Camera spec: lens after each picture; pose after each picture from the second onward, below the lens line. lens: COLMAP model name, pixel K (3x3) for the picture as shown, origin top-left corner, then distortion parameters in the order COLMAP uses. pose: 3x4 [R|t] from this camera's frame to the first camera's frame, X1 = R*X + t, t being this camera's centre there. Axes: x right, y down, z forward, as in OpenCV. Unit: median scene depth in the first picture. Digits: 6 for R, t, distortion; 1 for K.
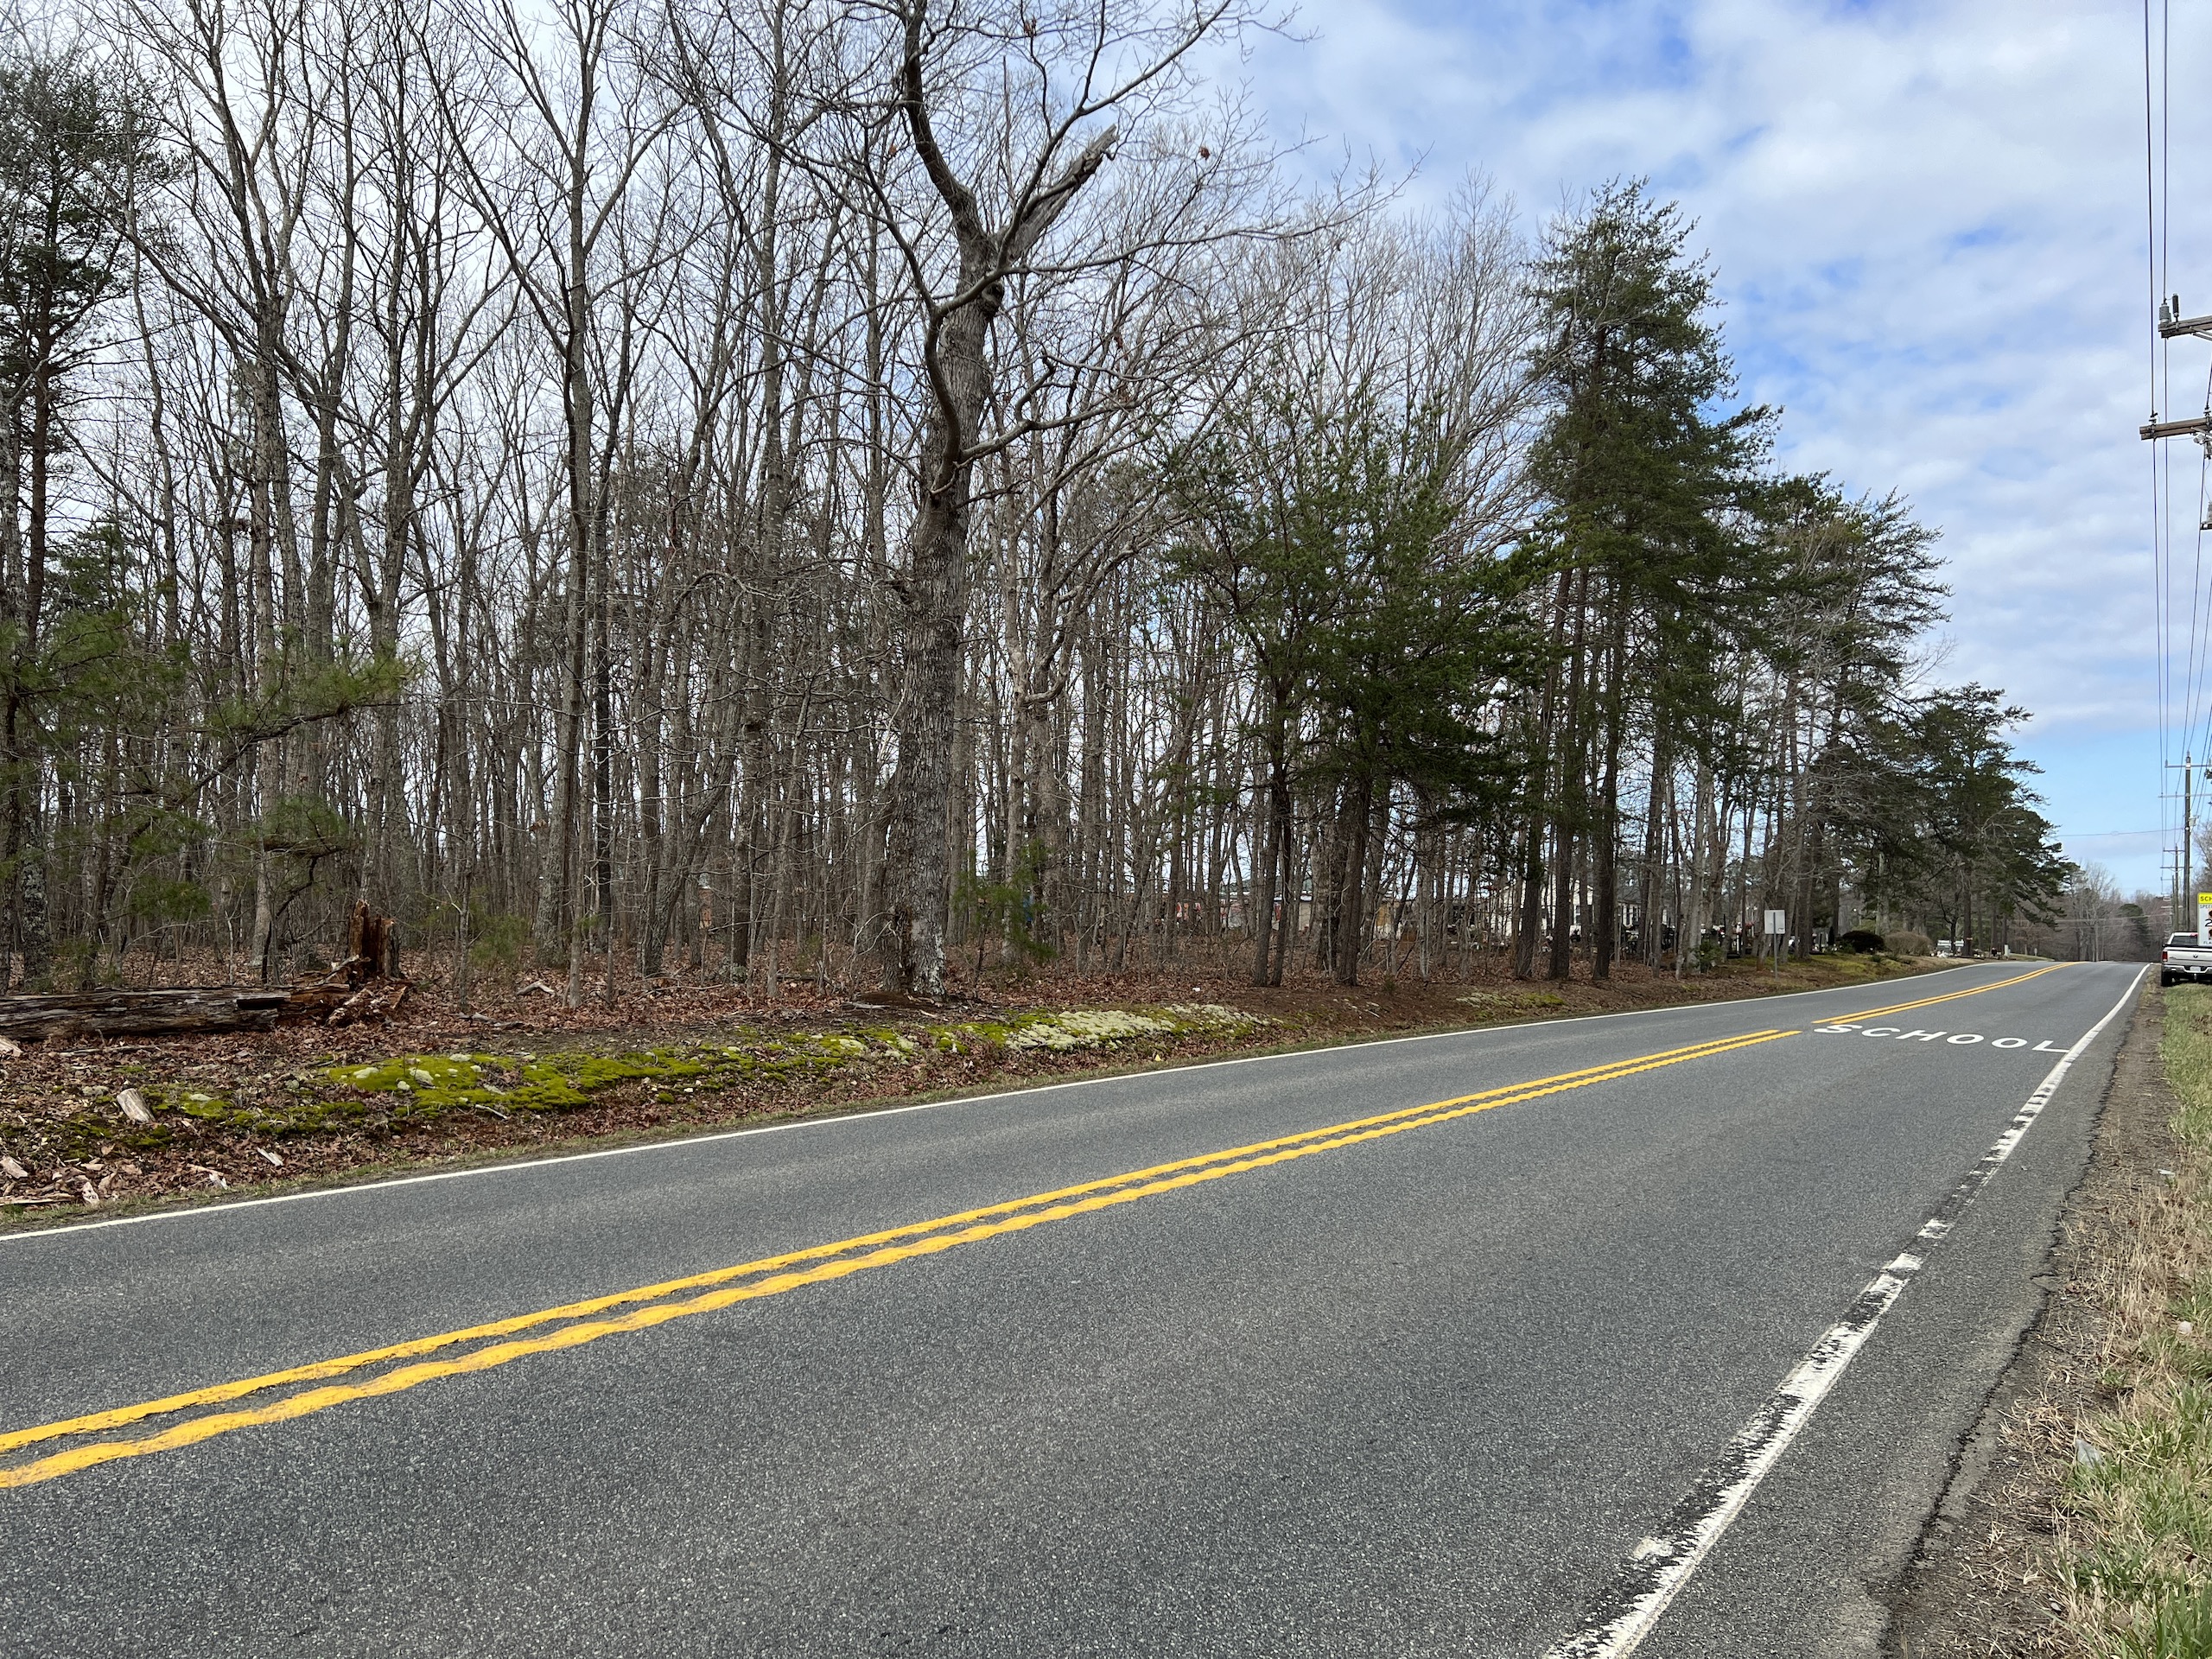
lens RADIAL K [[1640.7, 0, 1097.2], [0, 1640.7, 824.3], [0, 0, 1]] dist [0.007028, 0.002221]
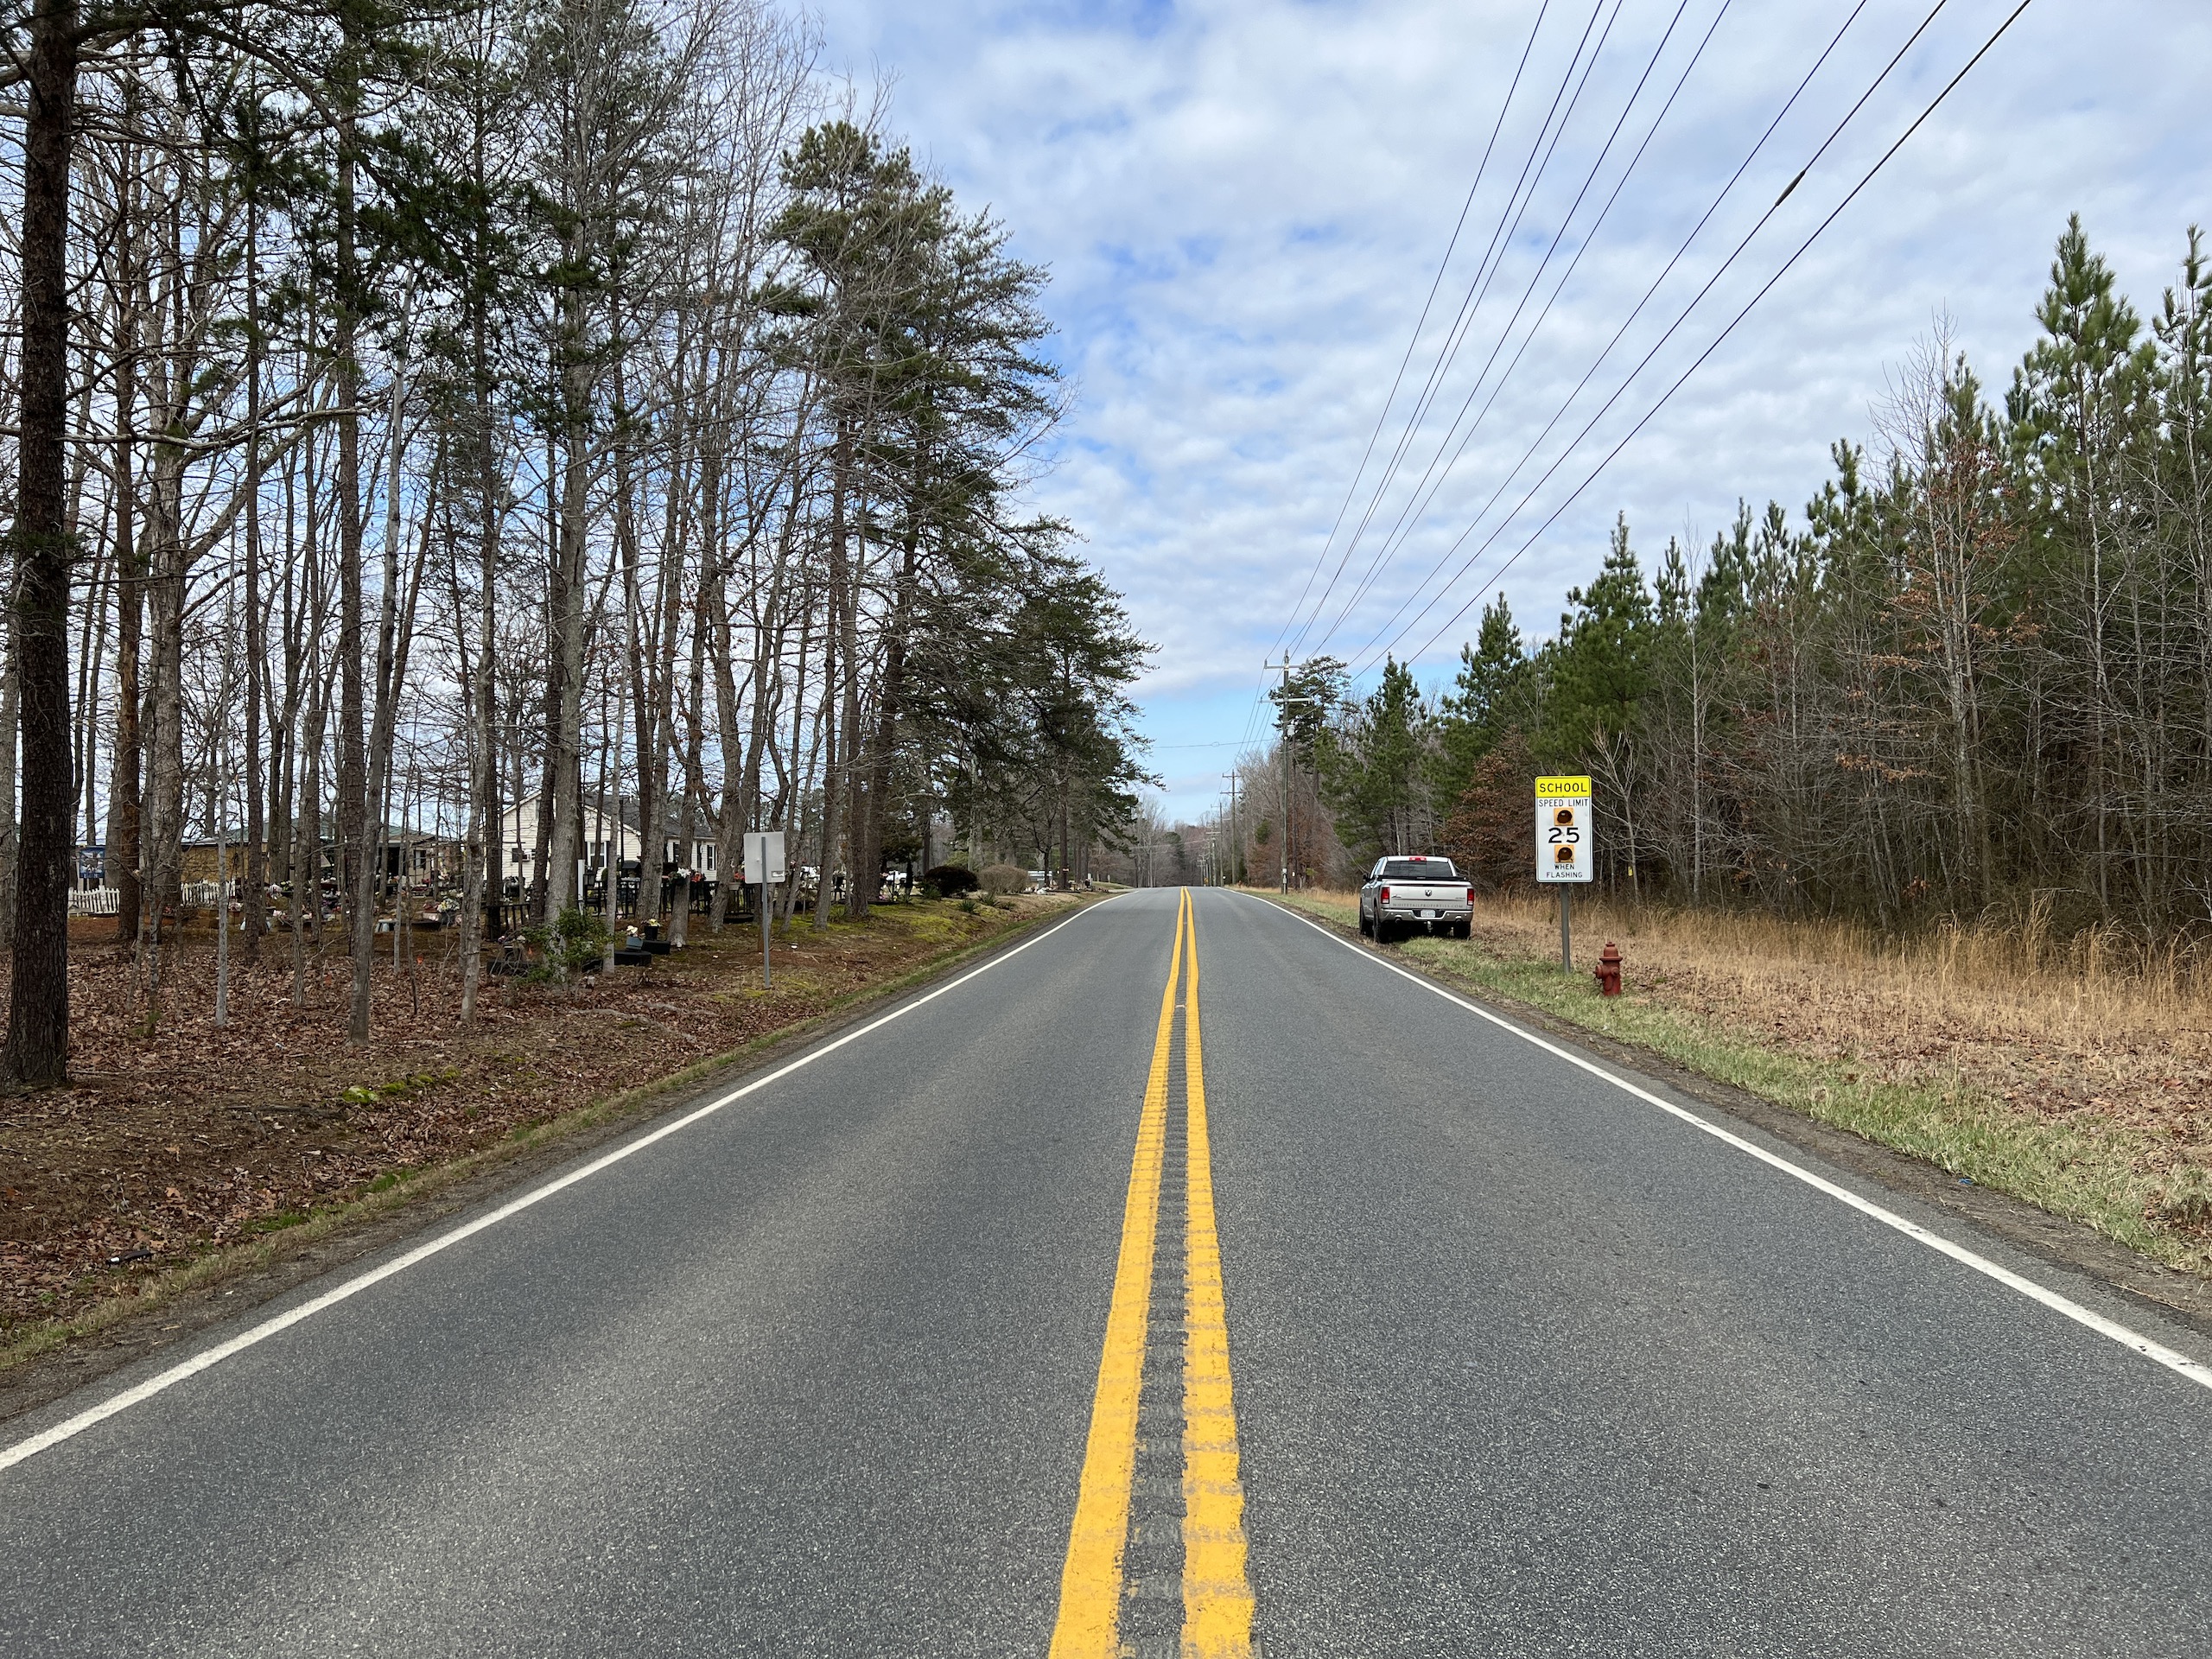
lens RADIAL K [[1640.7, 0, 1104.3], [0, 1640.7, 832.9], [0, 0, 1]] dist [0.007028, 0.002221]
pose [[0.865779, -0.021620, 0.499960, 0.167733], [0.001463, 0.999171, 0.040674, 0.021707], [-0.500425, -0.034483, 0.865093, 0.350693]]
